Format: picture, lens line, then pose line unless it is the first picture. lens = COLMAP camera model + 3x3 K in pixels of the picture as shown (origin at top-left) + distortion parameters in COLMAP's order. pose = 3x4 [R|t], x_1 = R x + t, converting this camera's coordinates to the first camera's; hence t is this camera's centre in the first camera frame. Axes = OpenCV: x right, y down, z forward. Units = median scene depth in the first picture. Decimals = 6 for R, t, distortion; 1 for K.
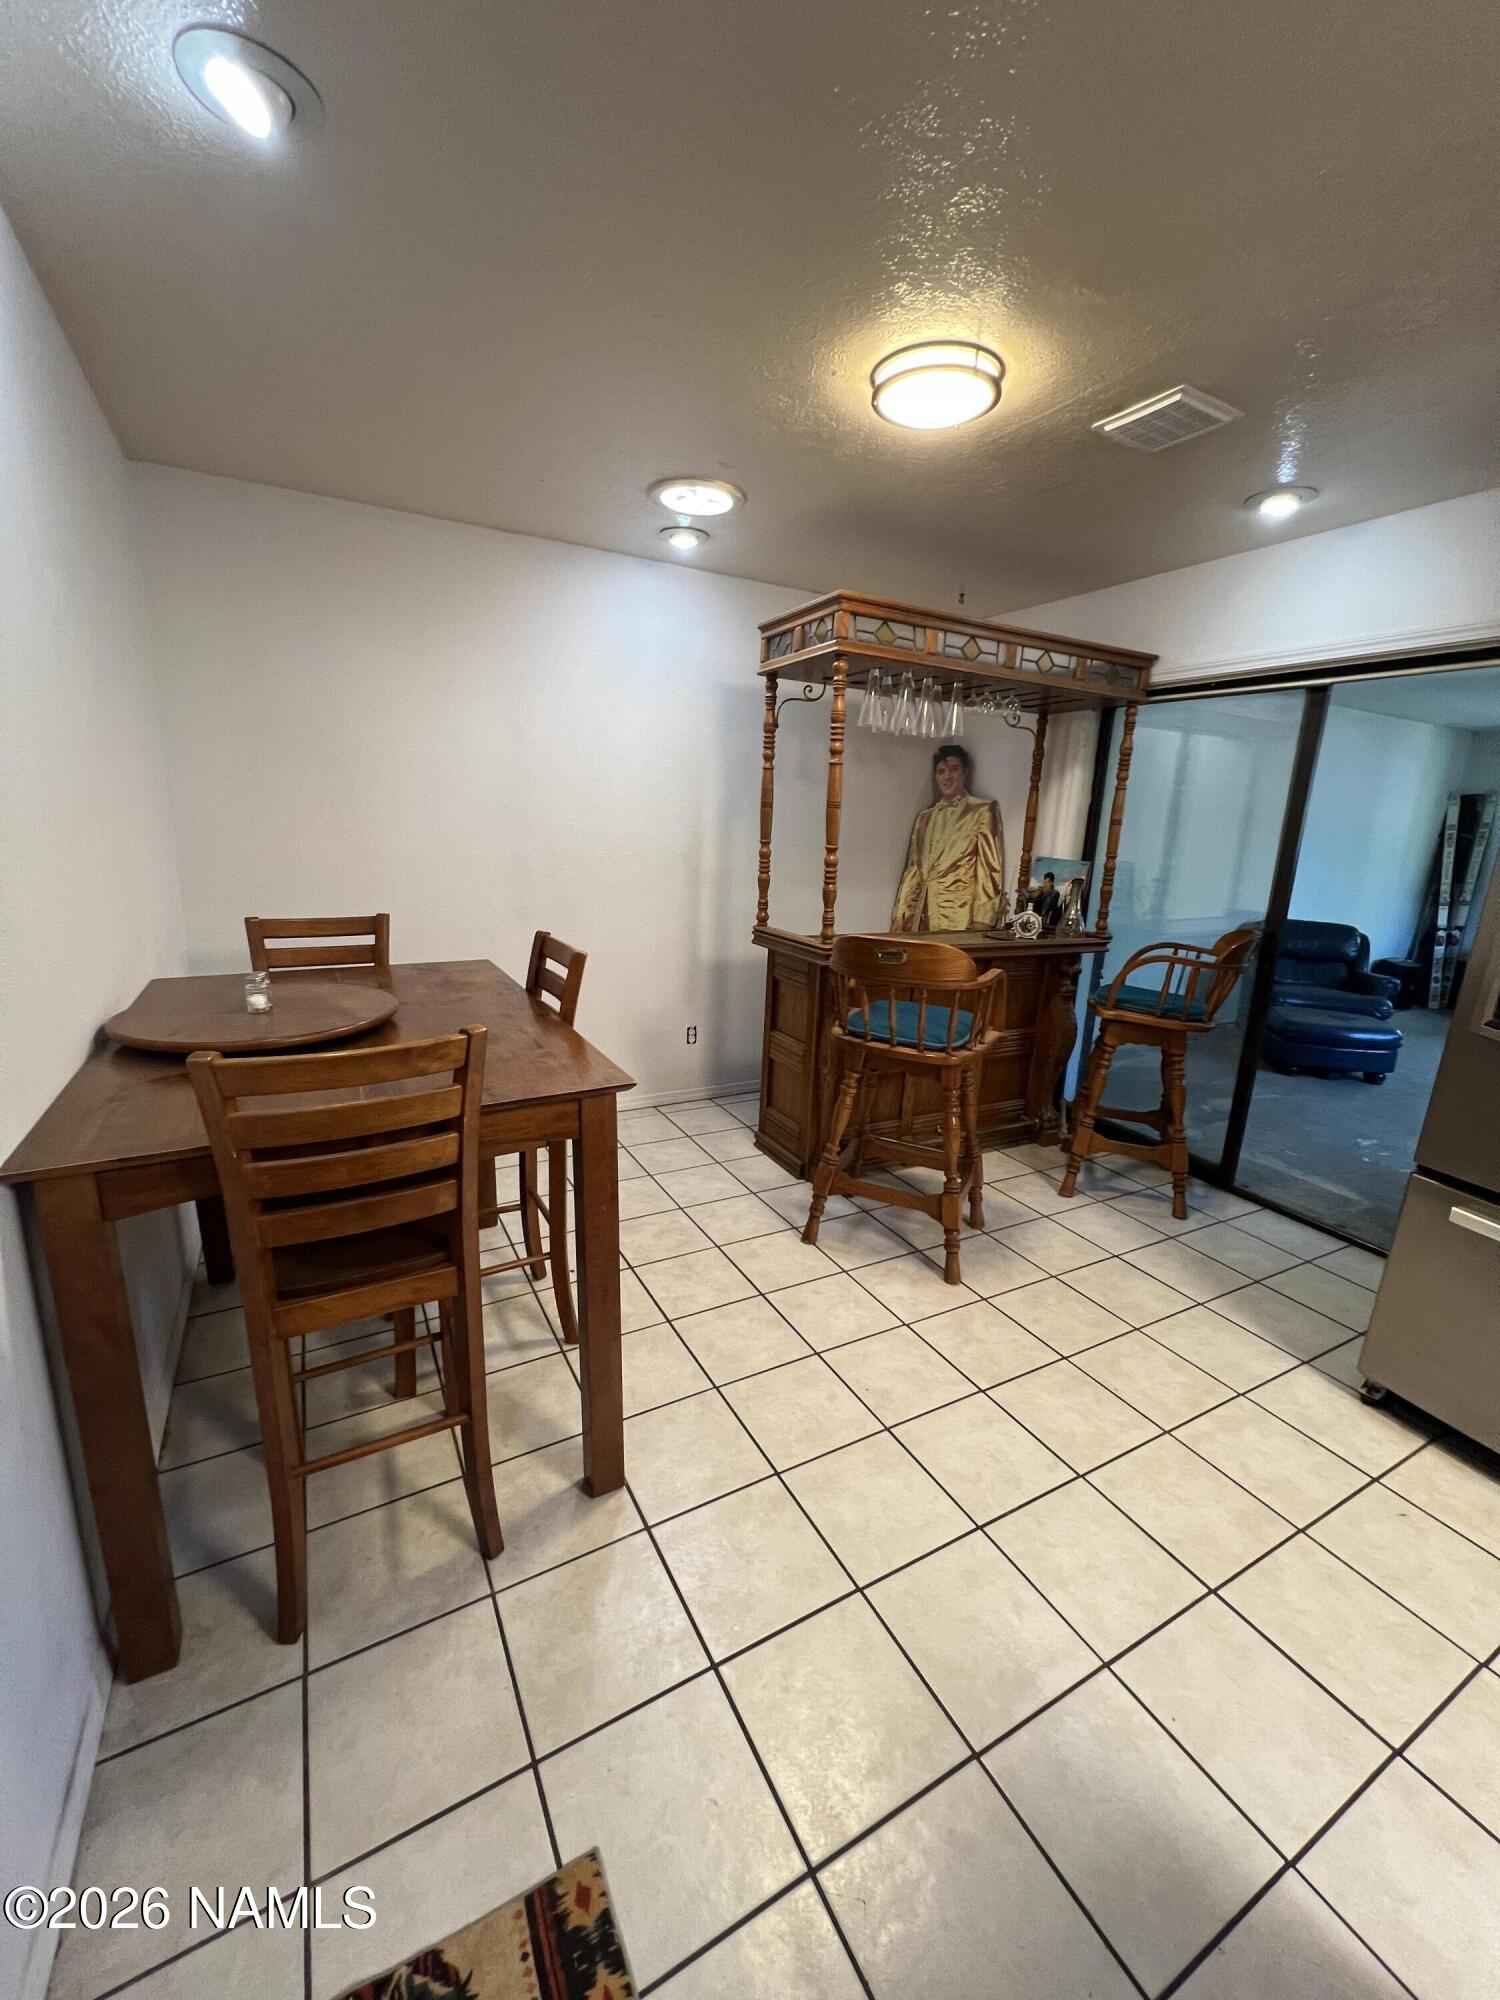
lens RADIAL K [[799.3, 0, 750.0], [0, 799.3, 1000.0], [0, 0, 1]] dist [-0.000406, 0.000262]
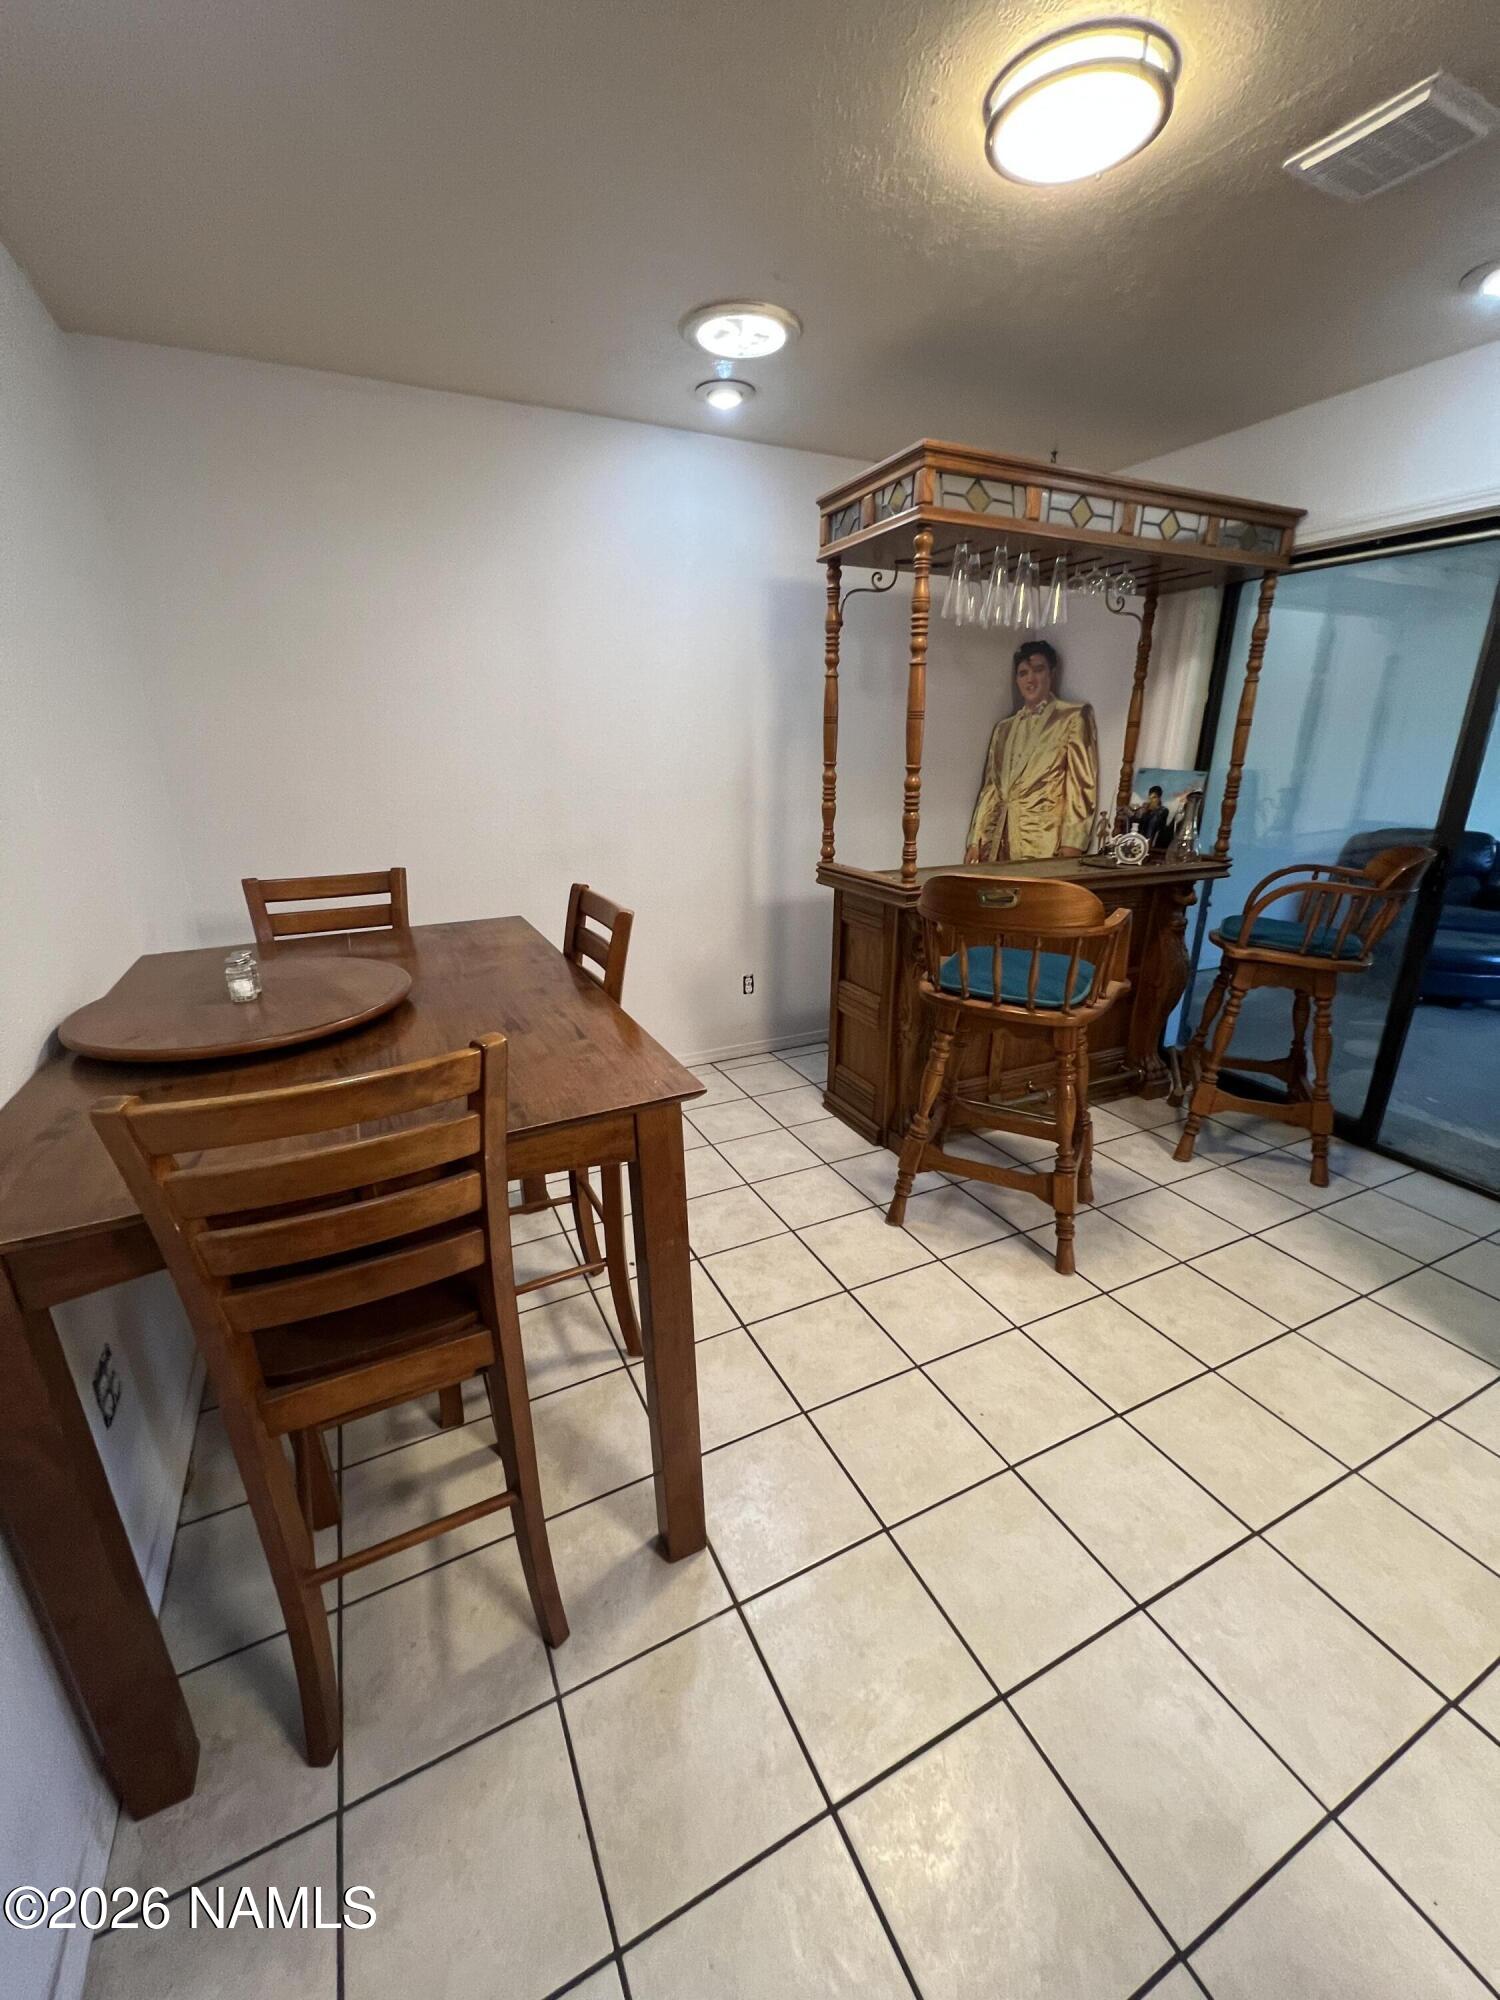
lens RADIAL K [[799.3, 0, 750.0], [0, 799.3, 1000.0], [0, 0, 1]] dist [-0.000406, 0.000262]
pose [[0.998054, -0.027484, -0.055977, -0.032439], [0.032341, 0.995613, 0.087795, -0.028968], [0.053318, -0.089435, 0.994565, 0.143913]]
